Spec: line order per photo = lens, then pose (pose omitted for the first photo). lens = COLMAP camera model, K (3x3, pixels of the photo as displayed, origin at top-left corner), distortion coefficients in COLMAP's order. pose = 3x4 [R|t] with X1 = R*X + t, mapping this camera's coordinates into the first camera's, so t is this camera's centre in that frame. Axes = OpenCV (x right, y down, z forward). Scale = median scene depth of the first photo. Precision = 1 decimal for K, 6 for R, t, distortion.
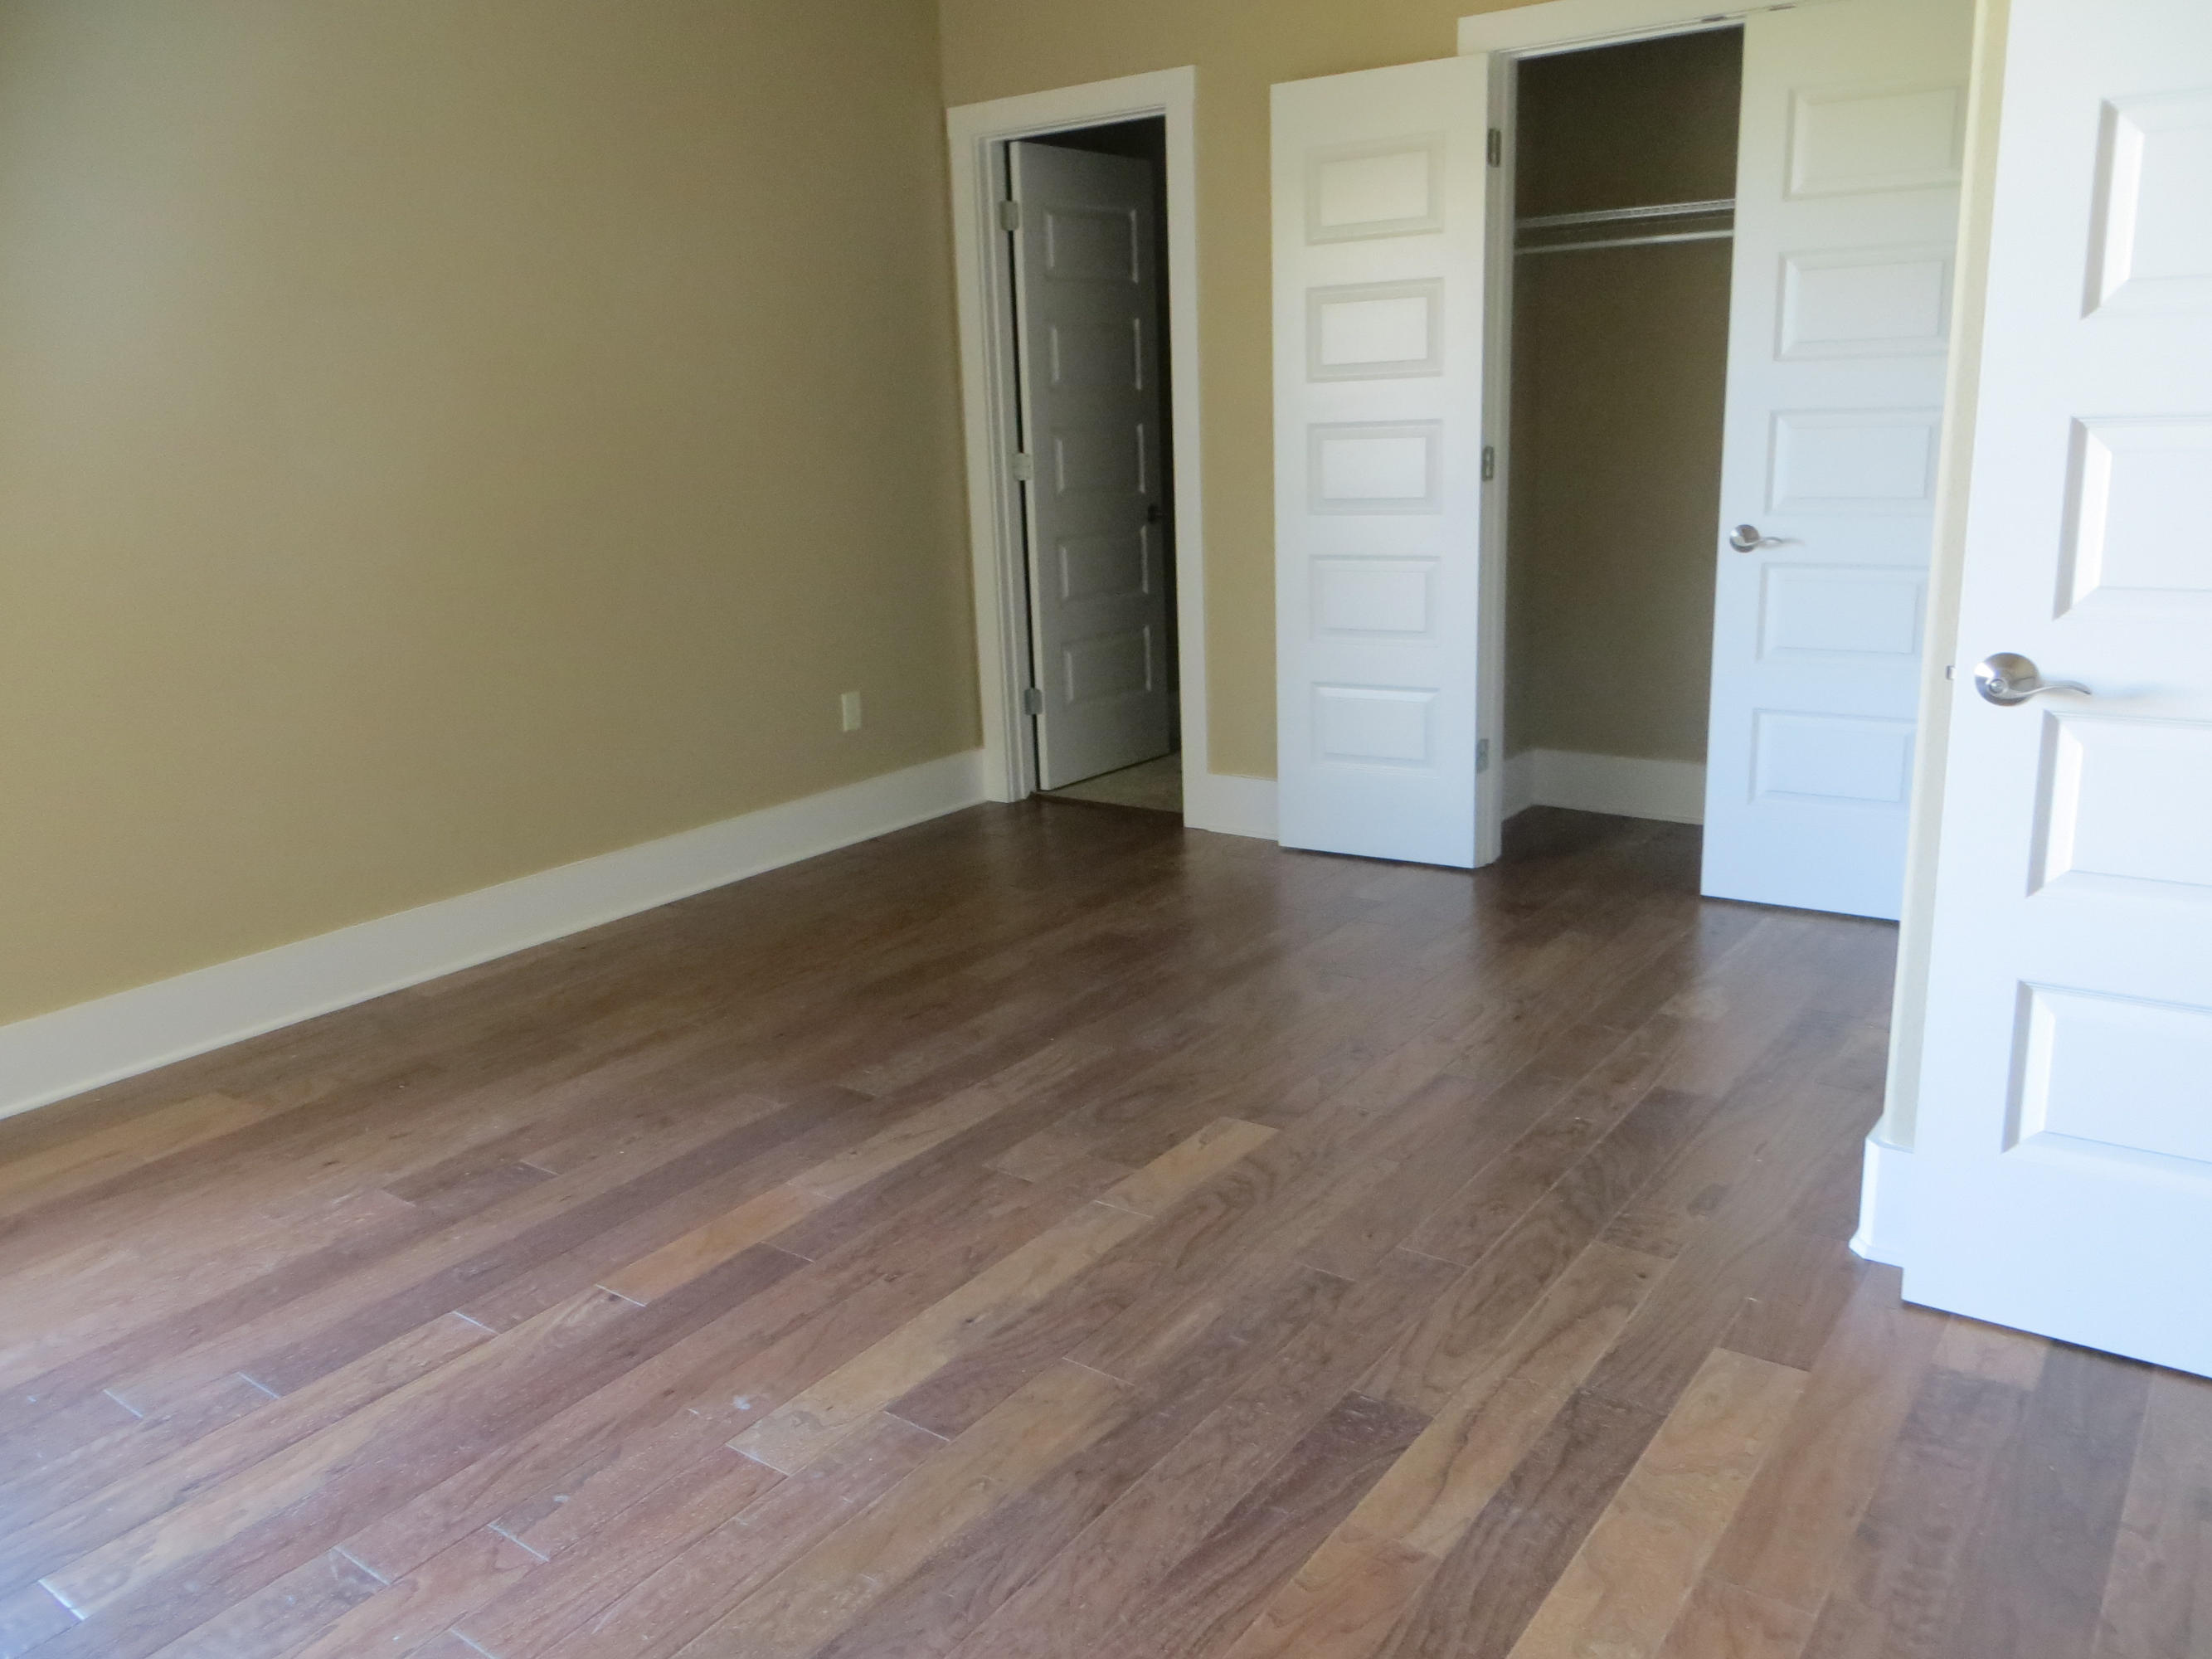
lens RADIAL K [[1679.3, 0, 1106.0], [0, 1679.3, 829.5], [0, 0, 1]] dist [-0.006825, -0.012282]
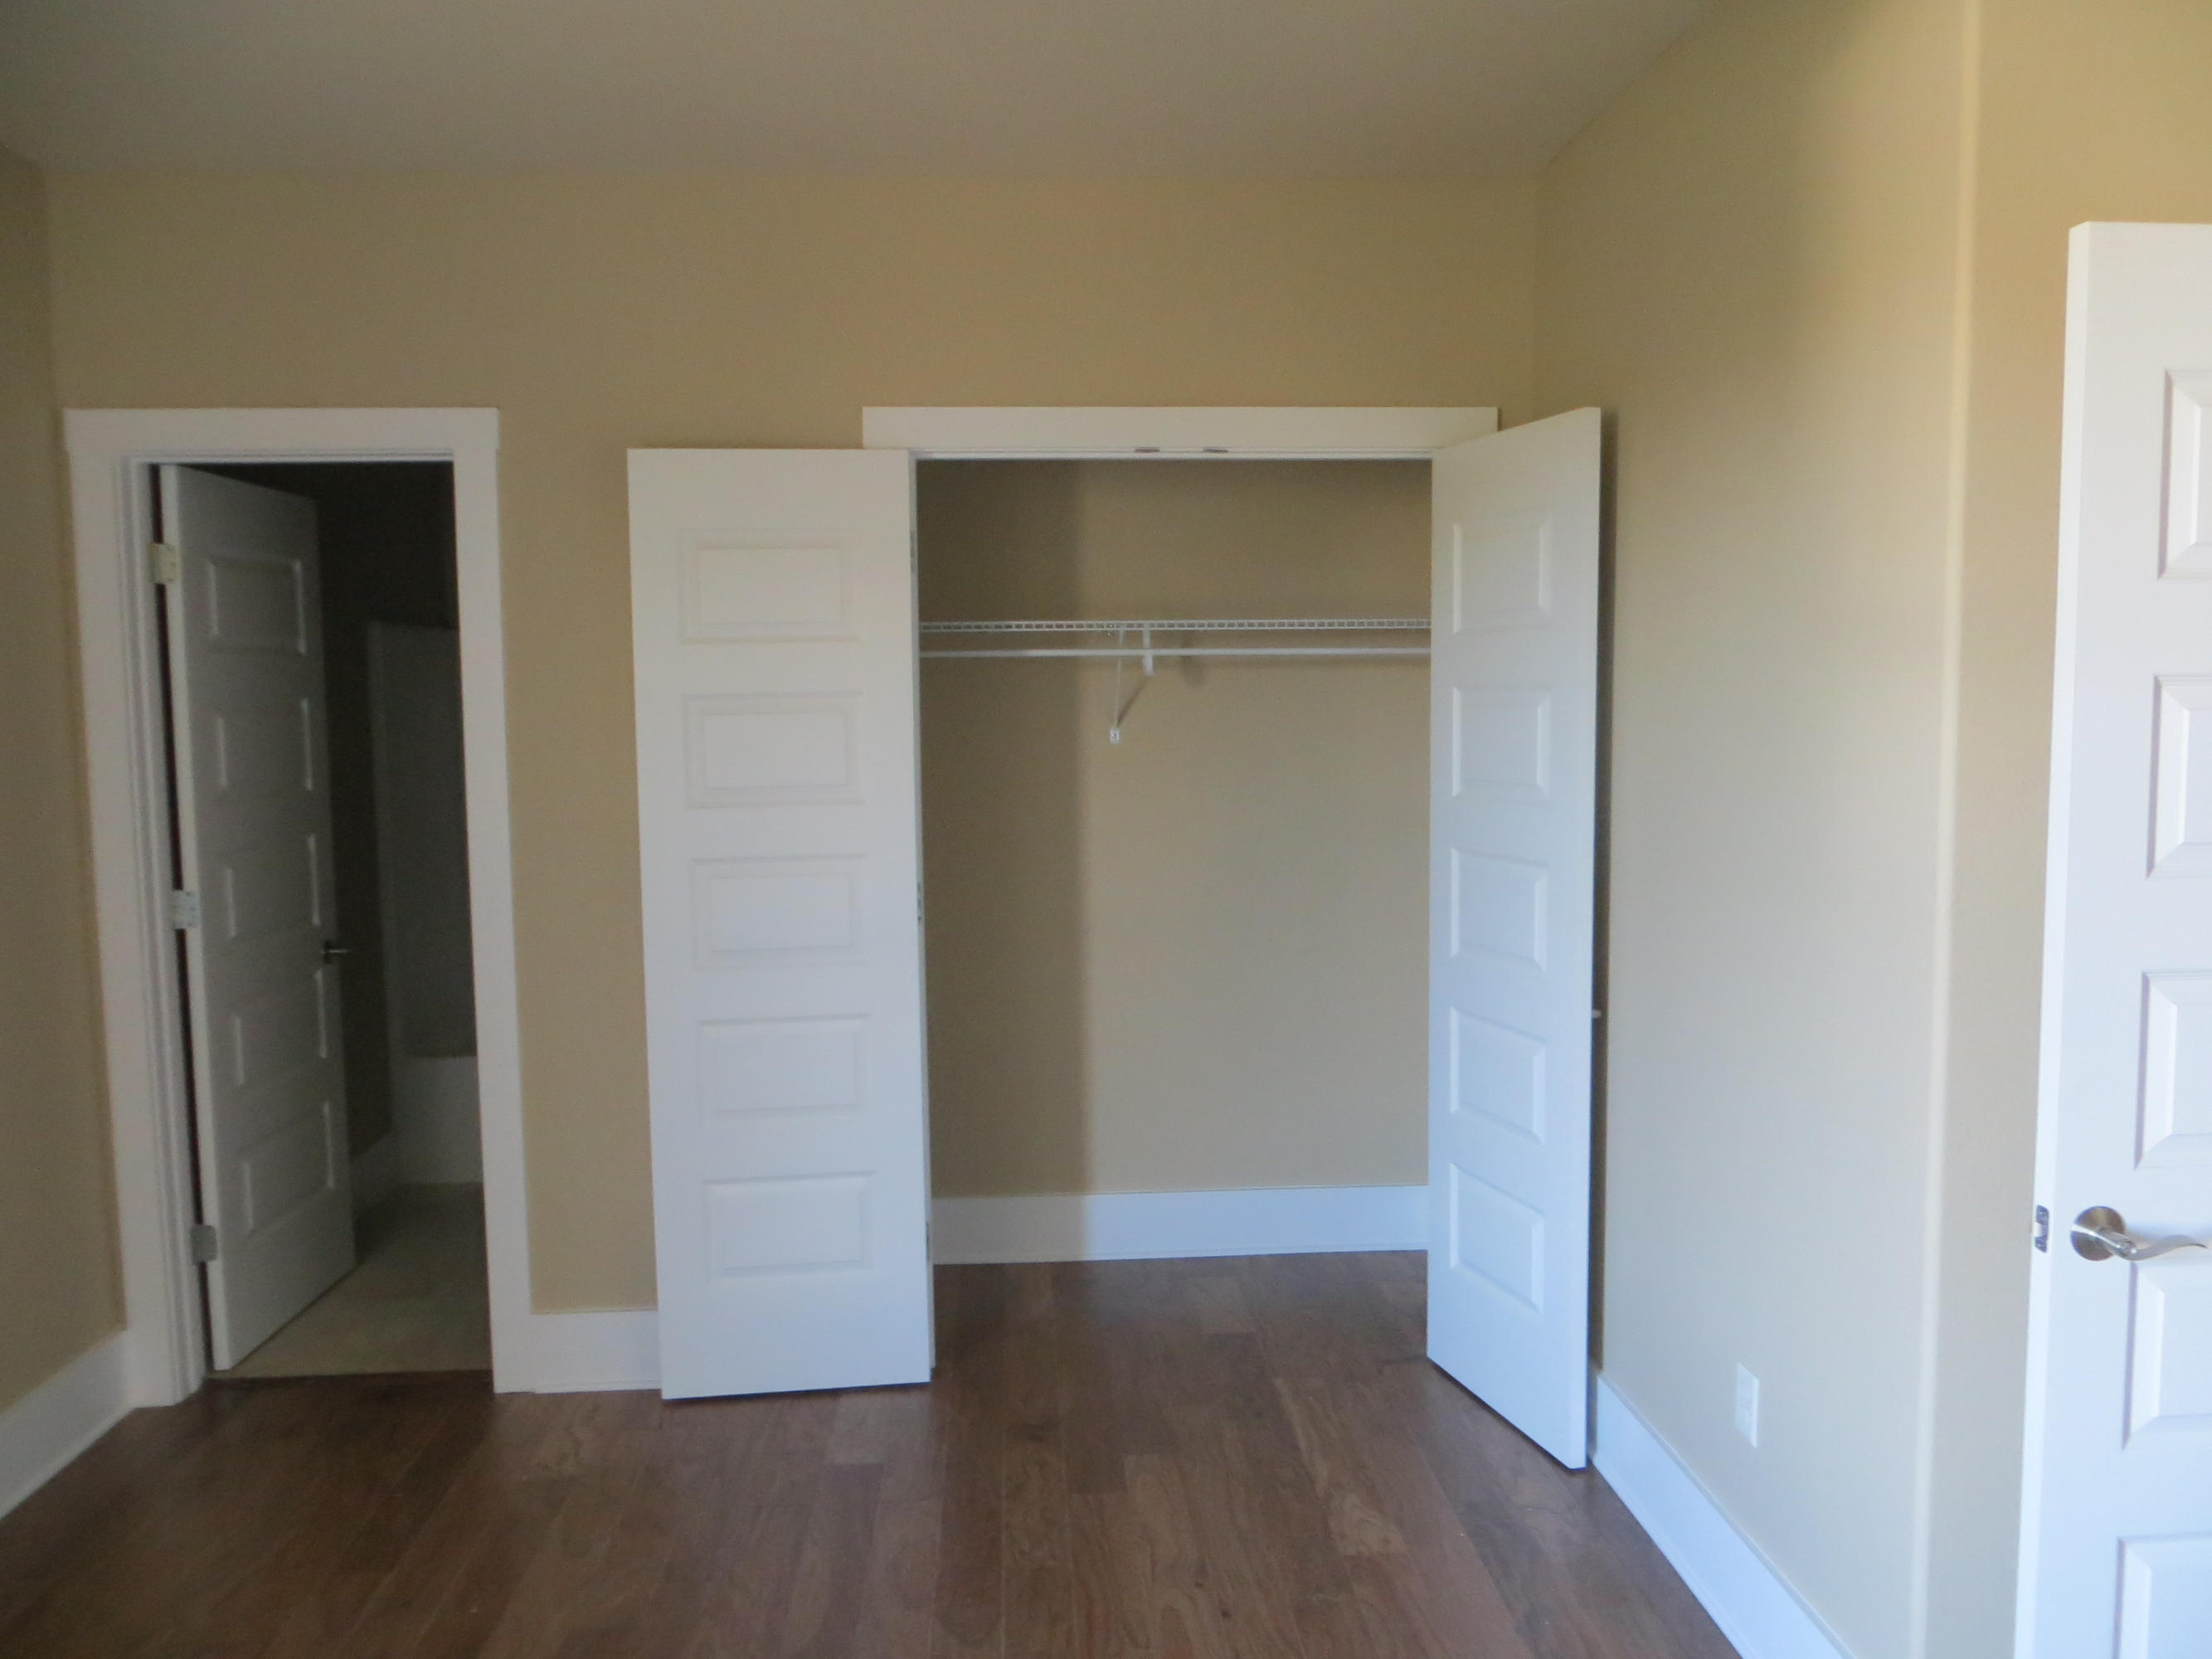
lens RADIAL K [[1679.3, 0, 1106.0], [0, 1679.3, 829.5], [0, 0, 1]] dist [-0.006825, -0.012282]
pose [[0.766248, -0.029309, 0.641876, -0.215674], [0.140737, 0.982358, -0.123151, -0.118310], [-0.626942, 0.184700, 0.756855, 0.247659]]
